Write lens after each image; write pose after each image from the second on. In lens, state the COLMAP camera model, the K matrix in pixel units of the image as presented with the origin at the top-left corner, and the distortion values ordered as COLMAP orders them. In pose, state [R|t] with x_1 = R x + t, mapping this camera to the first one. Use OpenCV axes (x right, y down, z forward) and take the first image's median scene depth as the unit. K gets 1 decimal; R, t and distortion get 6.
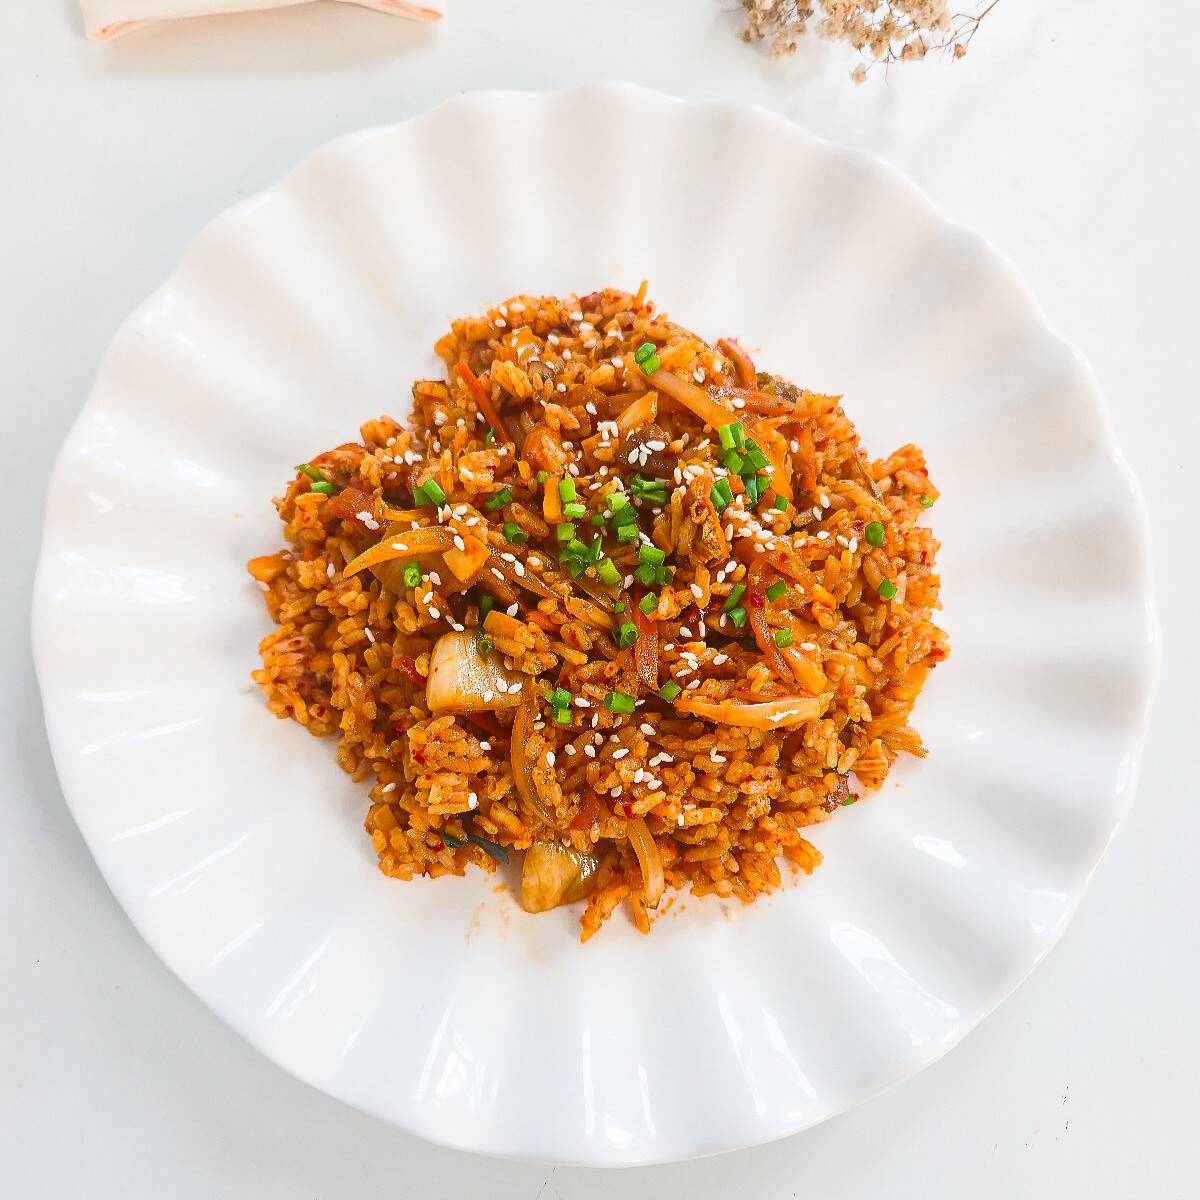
lens RADIAL K [[1311.1, 0, 598.9], [0, 1311.1, 562.6], [0, 0, 1]] dist [0.009355, -0.003170]
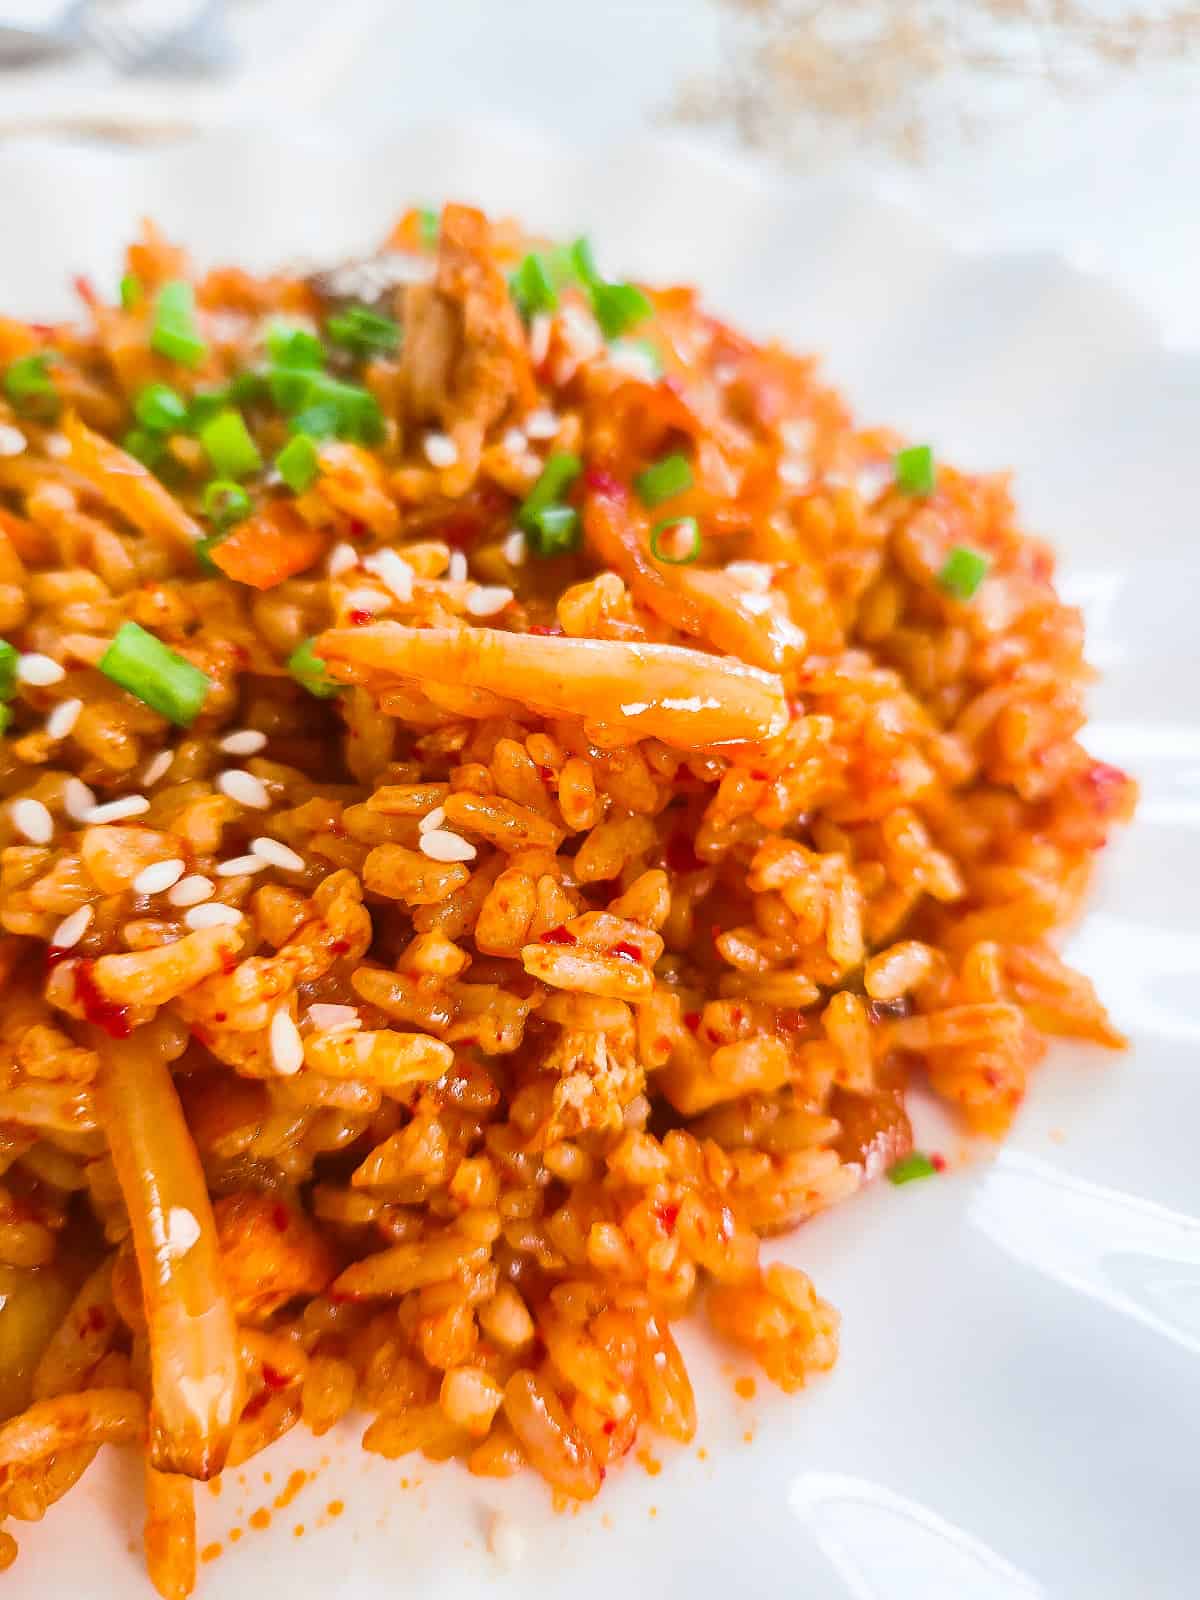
lens RADIAL K [[1284.2, 0, 585.0], [0, 1284.2, 803.6], [0, 0, 1]] dist [0.007722, -0.040184]
pose [[0.999332, 0.013525, -0.033947, 0.124775], [-0.027944, 0.881467, -0.471417, 0.260768], [0.023548, 0.472051, 0.881257, 0.706696]]
